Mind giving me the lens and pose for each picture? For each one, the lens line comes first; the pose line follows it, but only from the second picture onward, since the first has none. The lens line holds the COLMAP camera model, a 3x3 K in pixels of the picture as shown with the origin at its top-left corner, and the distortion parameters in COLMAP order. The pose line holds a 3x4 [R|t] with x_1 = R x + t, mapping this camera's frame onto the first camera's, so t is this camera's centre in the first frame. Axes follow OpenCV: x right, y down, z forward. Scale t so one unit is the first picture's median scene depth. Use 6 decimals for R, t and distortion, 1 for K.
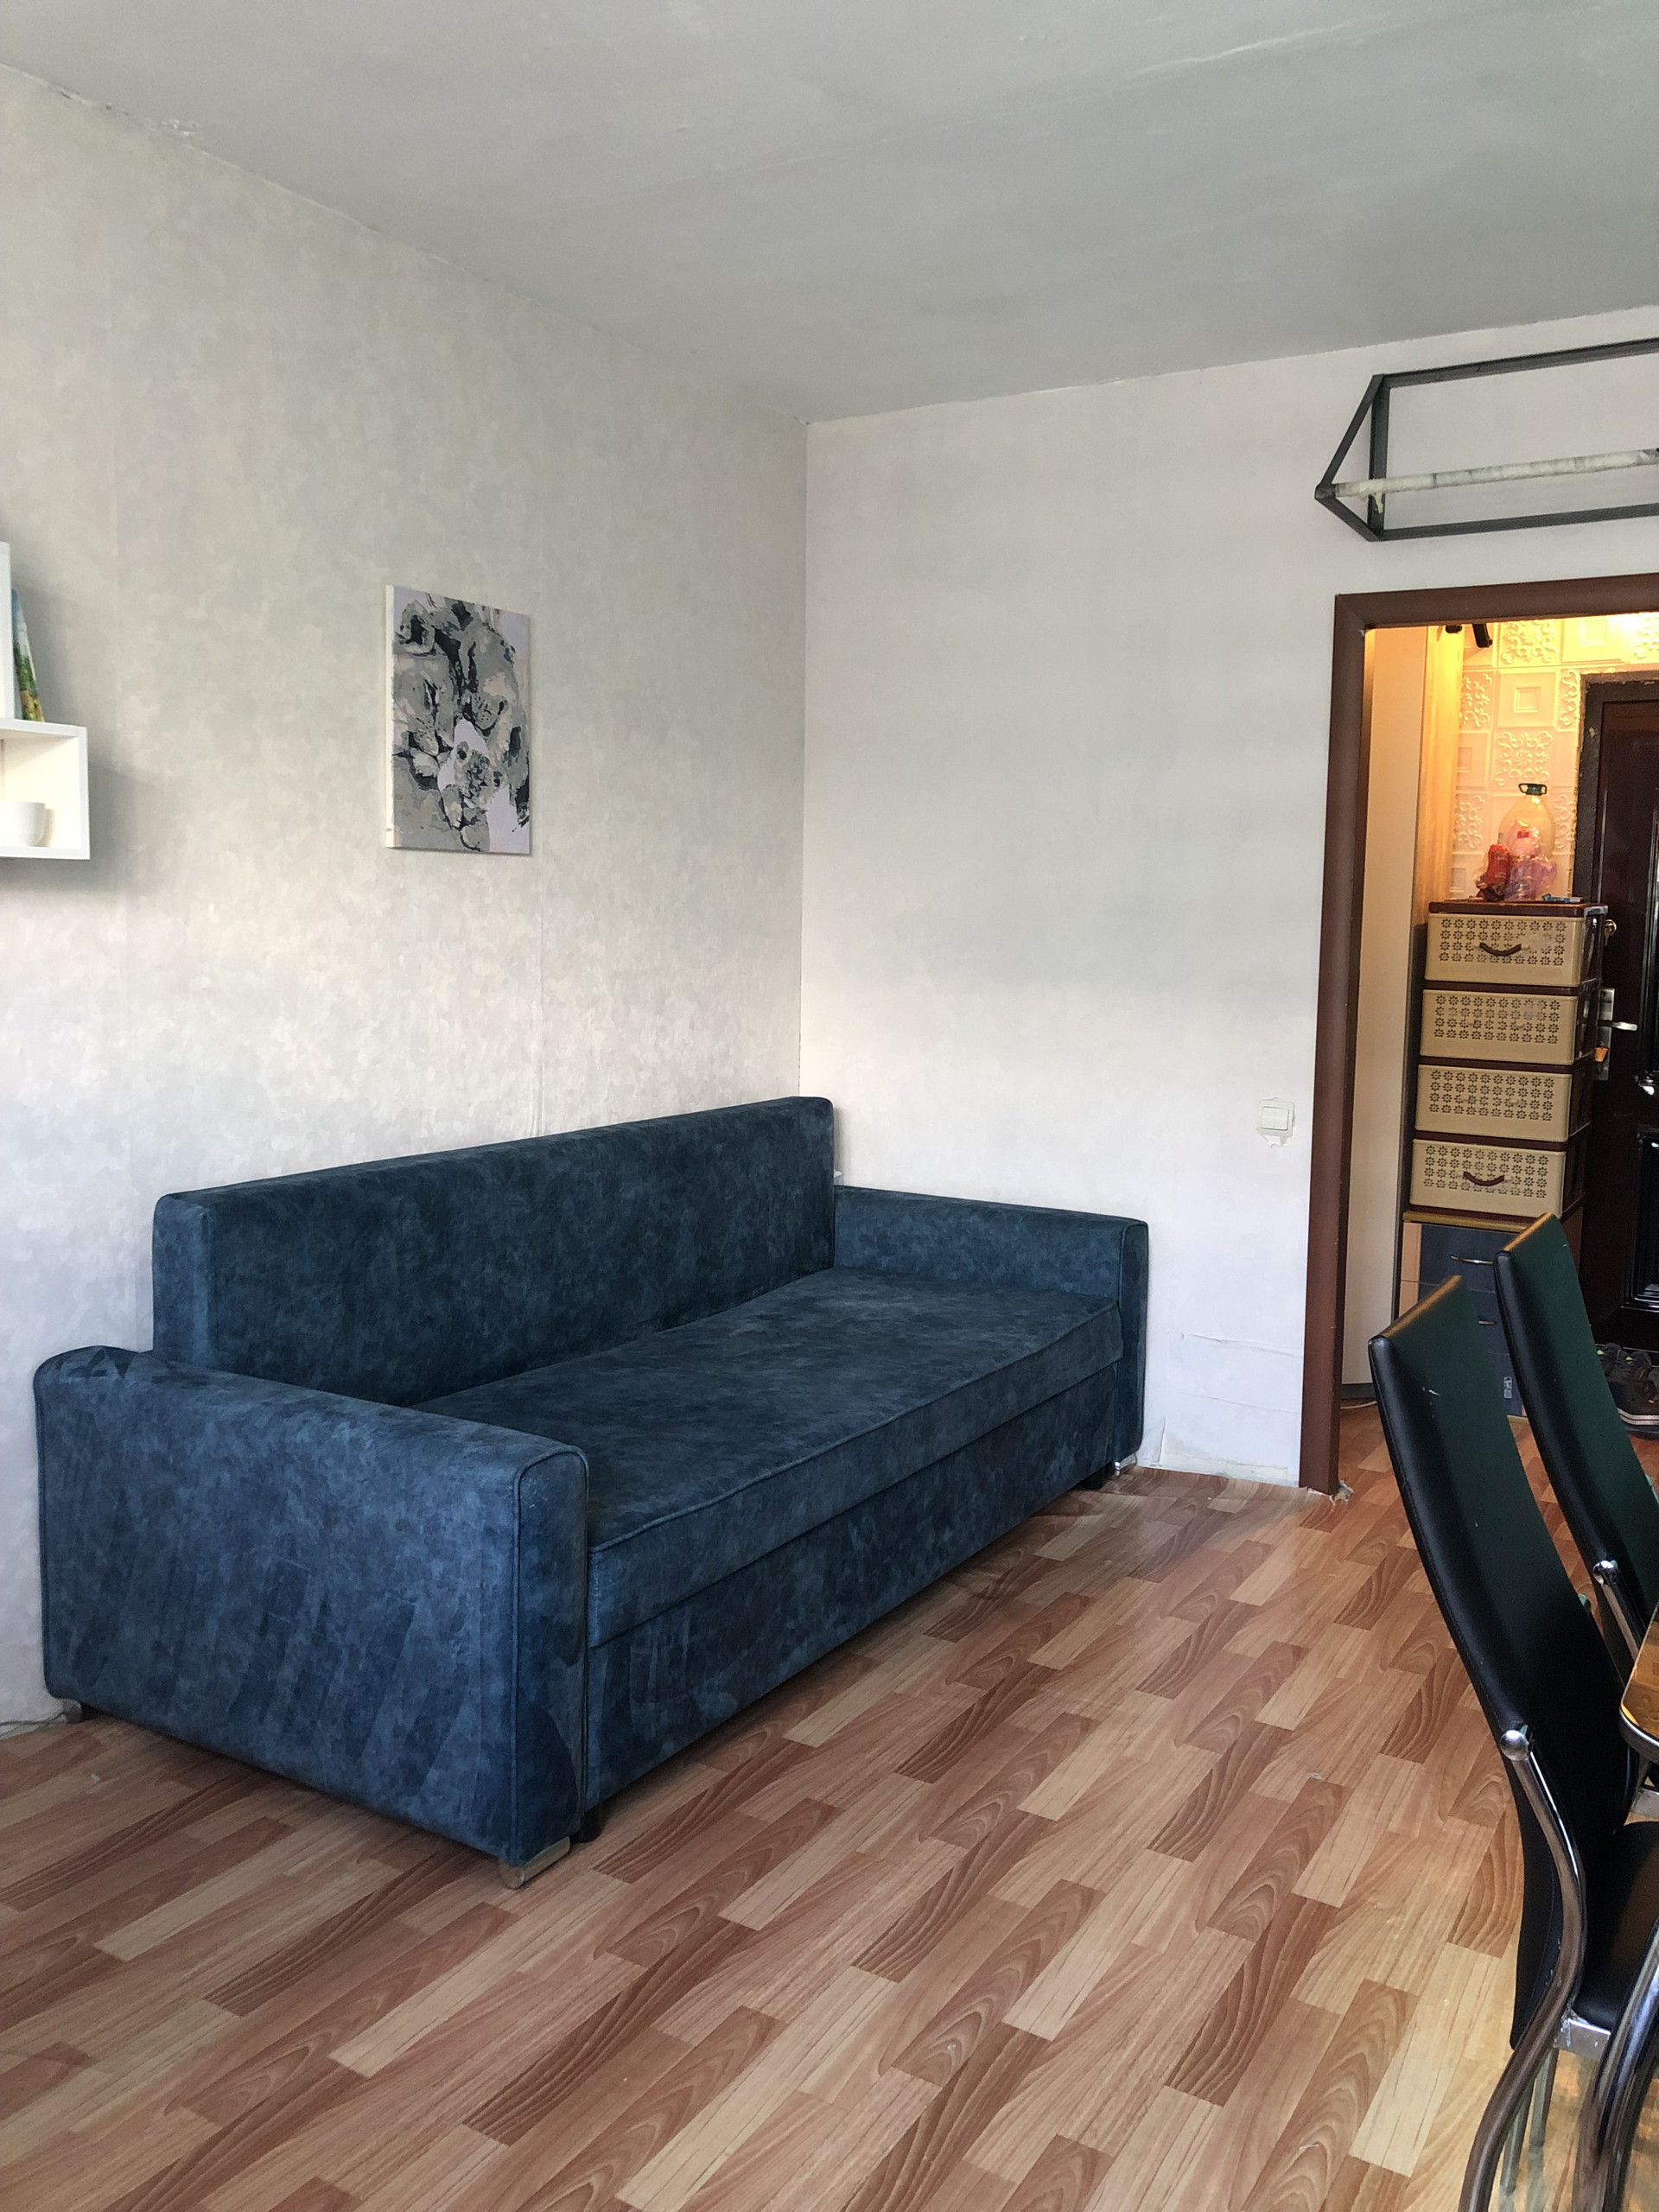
lens RADIAL K [[1804.7, 0, 835.6], [0, 1804.7, 1112.0], [0, 0, 1]] dist [0.012914, -0.004678]
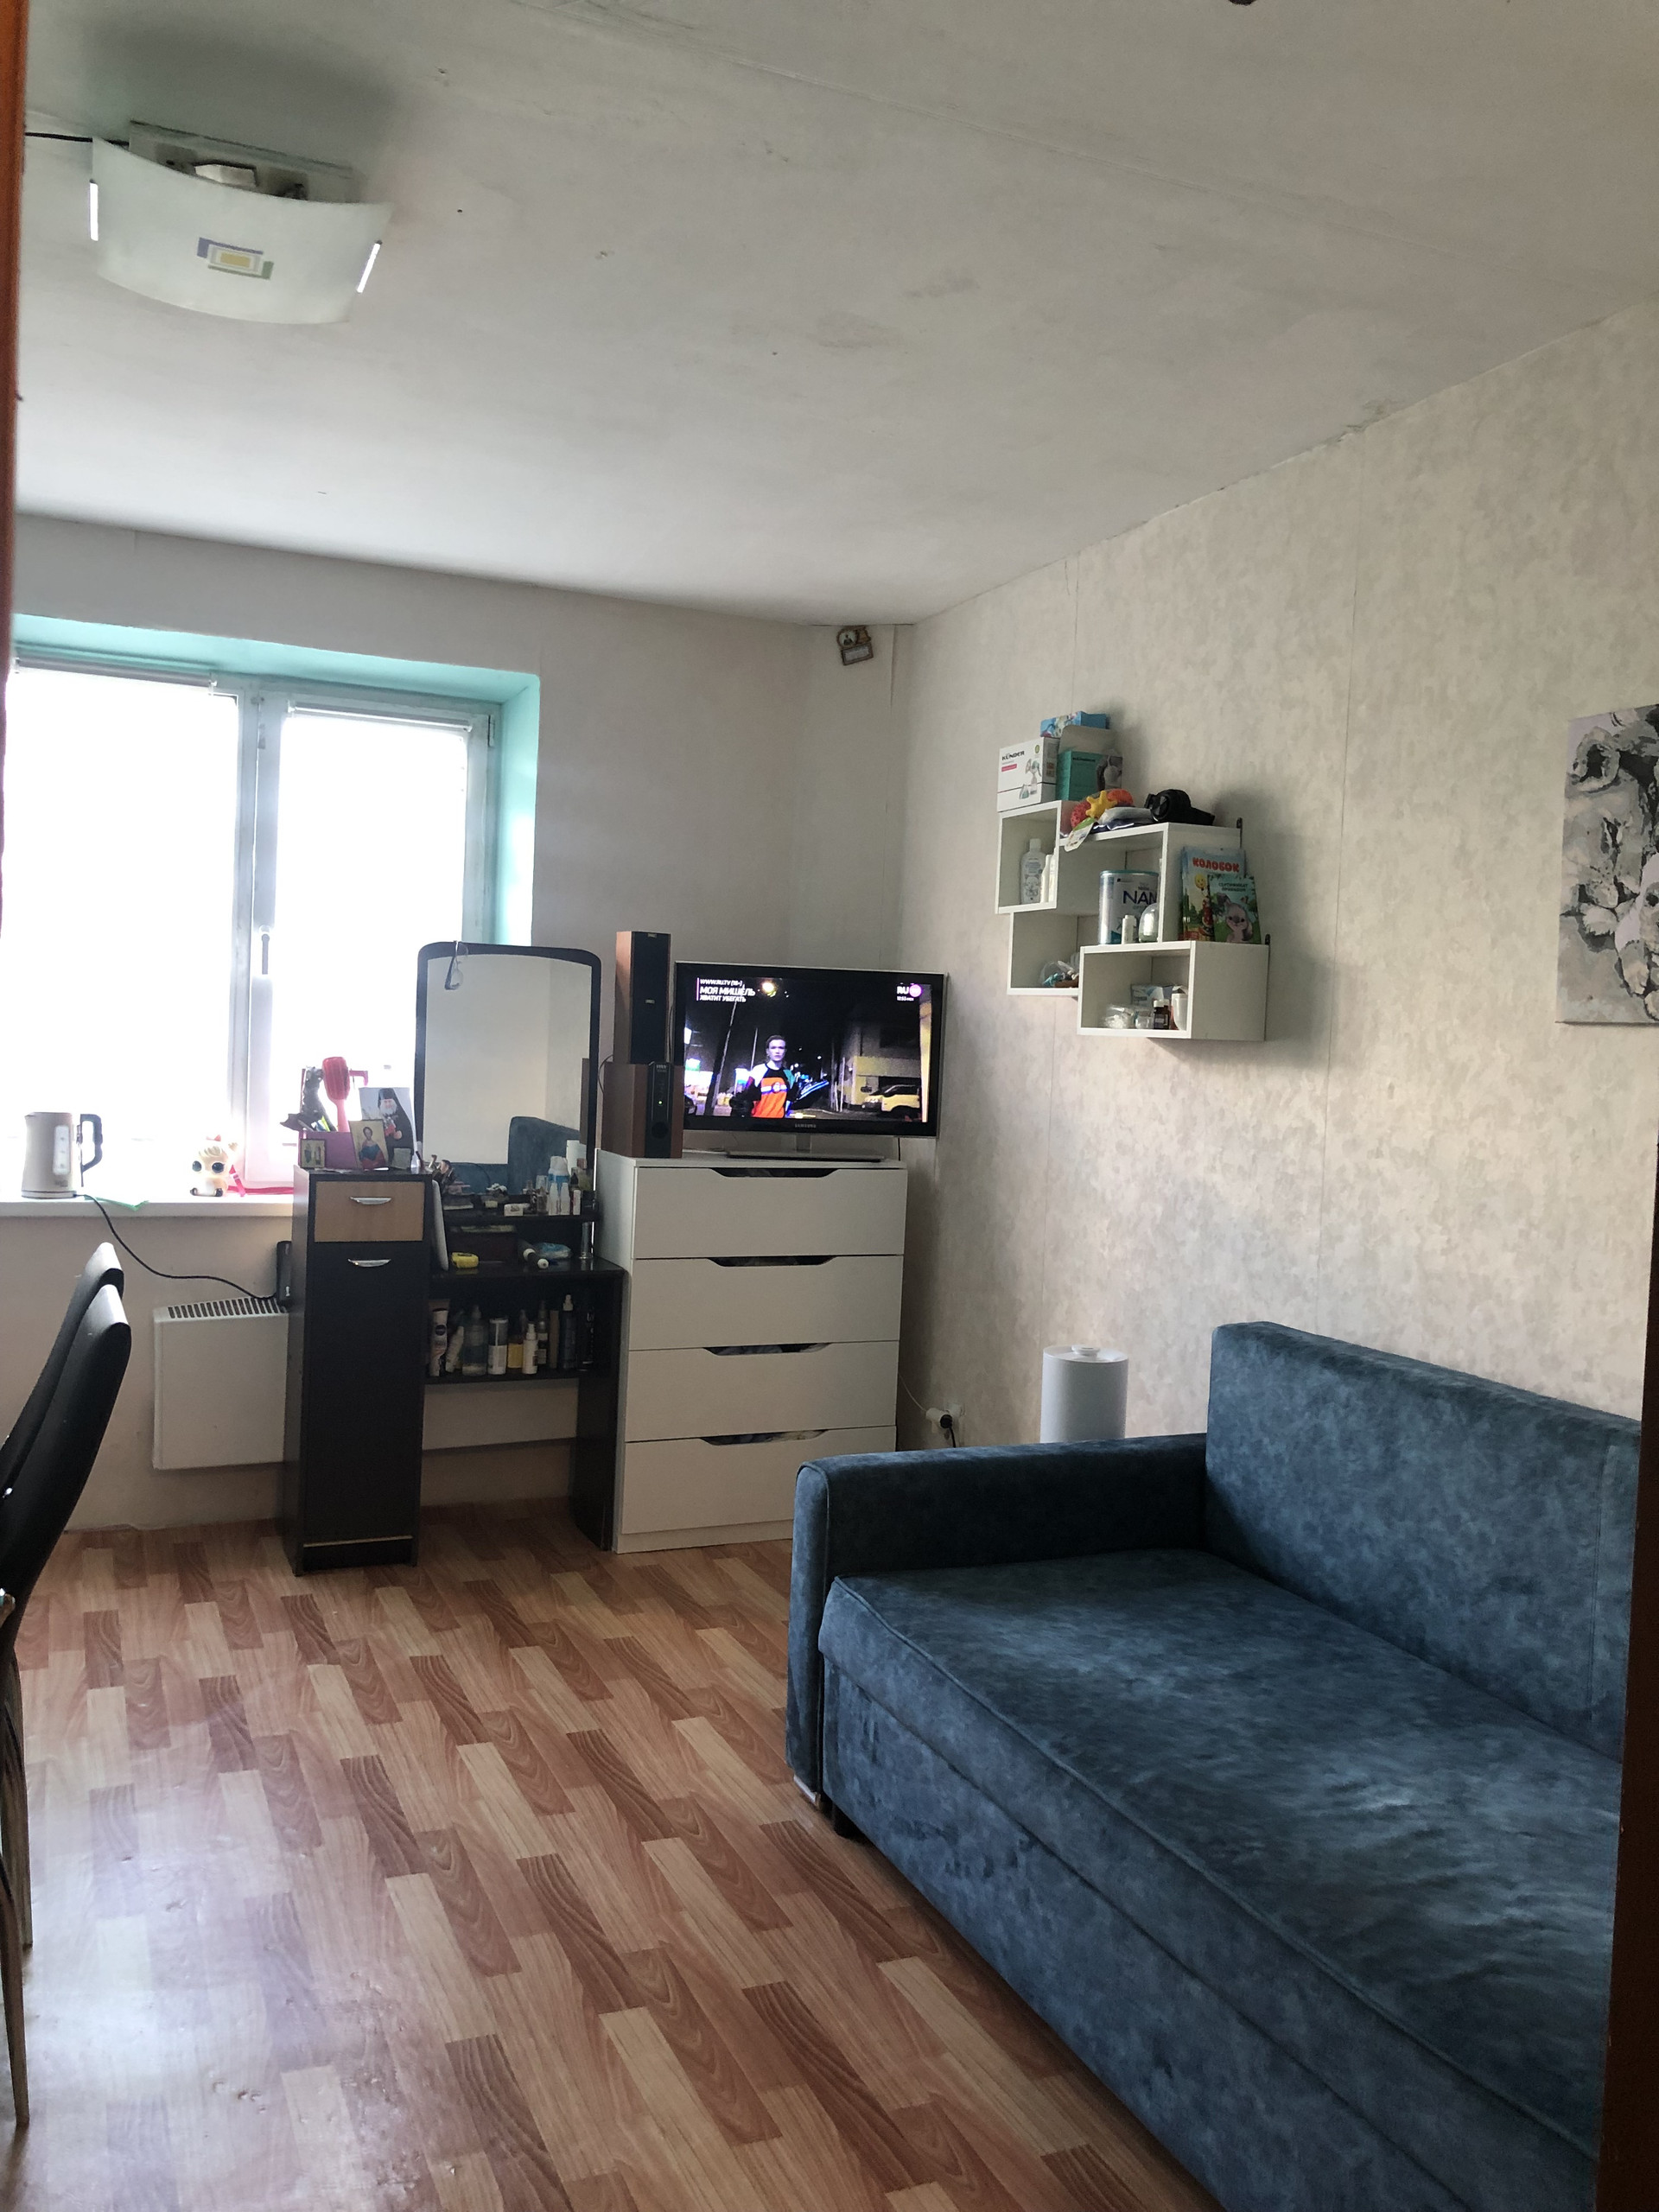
lens RADIAL K [[1804.7, 0, 837.0], [0, 1804.7, 1099.3], [0, 0, 1]] dist [0.012914, -0.004678]
pose [[-0.577169, -0.006479, -0.816599, 0.644451], [-0.141839, 0.985565, 0.092432, -0.141809], [0.804212, 0.169175, -0.569757, 1.220047]]
